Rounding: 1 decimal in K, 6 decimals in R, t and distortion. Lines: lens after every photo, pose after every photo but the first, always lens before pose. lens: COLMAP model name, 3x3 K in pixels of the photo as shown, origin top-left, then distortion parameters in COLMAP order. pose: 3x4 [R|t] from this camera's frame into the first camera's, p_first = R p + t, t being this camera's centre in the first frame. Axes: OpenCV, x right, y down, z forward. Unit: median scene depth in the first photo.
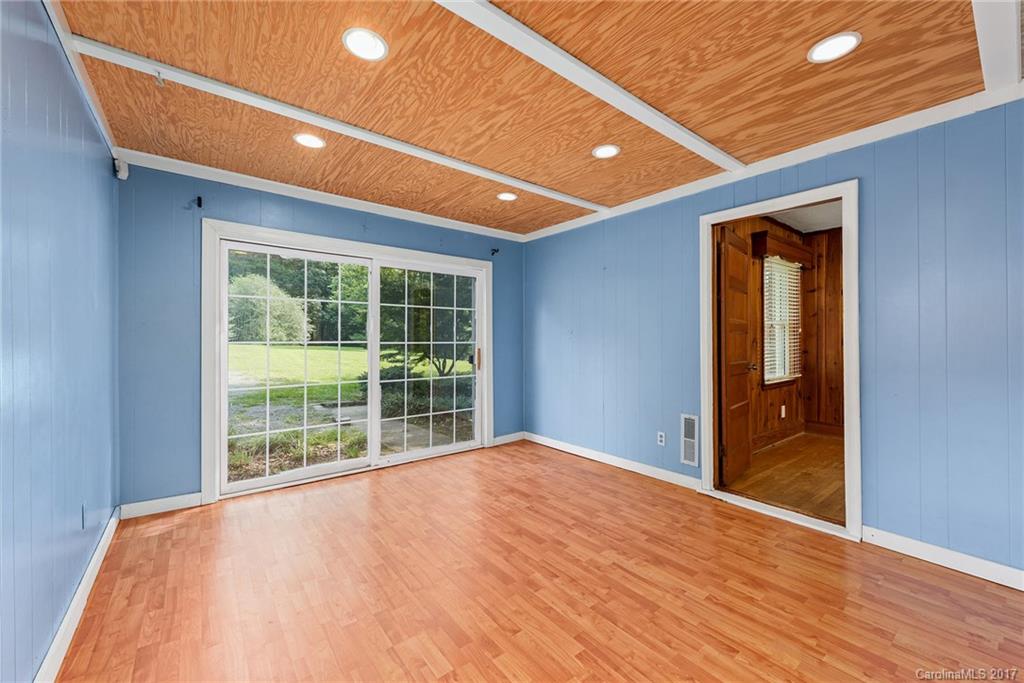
lens RADIAL K [[399.0, 0, 512.8], [0, 399.0, 336.1], [0, 0, 1]] dist [0.009608, -0.000801]
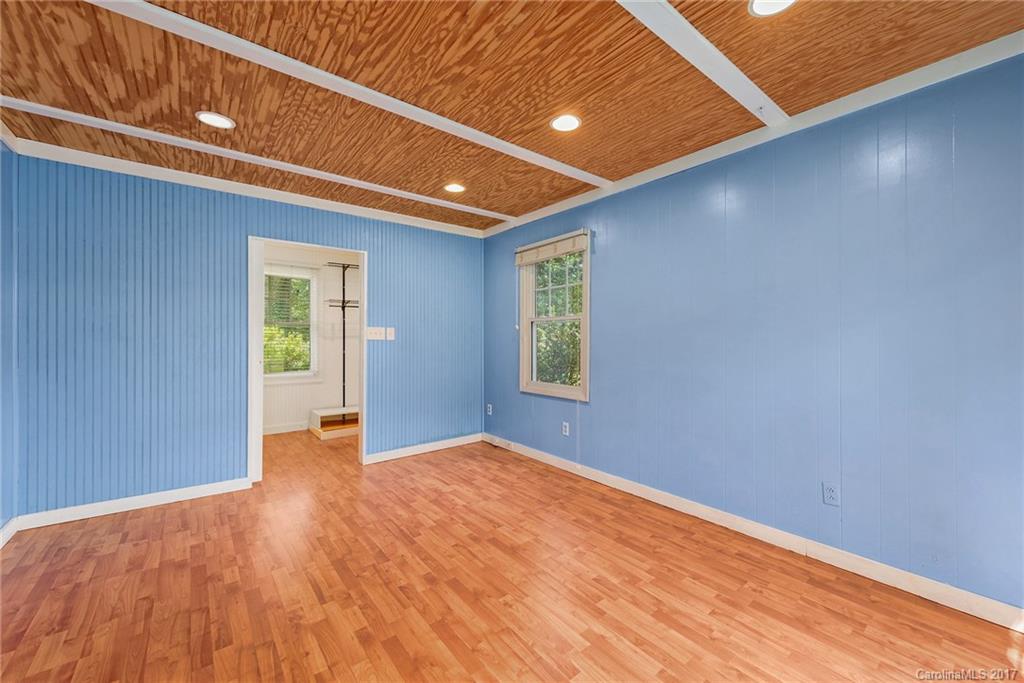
lens RADIAL K [[399.0, 0, 509.8], [0, 399.0, 335.6], [0, 0, 1]] dist [0.009608, -0.000801]
pose [[-0.999997, -0.000125, 0.002612, -0.150561], [-0.000174, 0.999825, -0.018690, 0.017845], [-0.002609, -0.018691, -0.999822, 1.948676]]
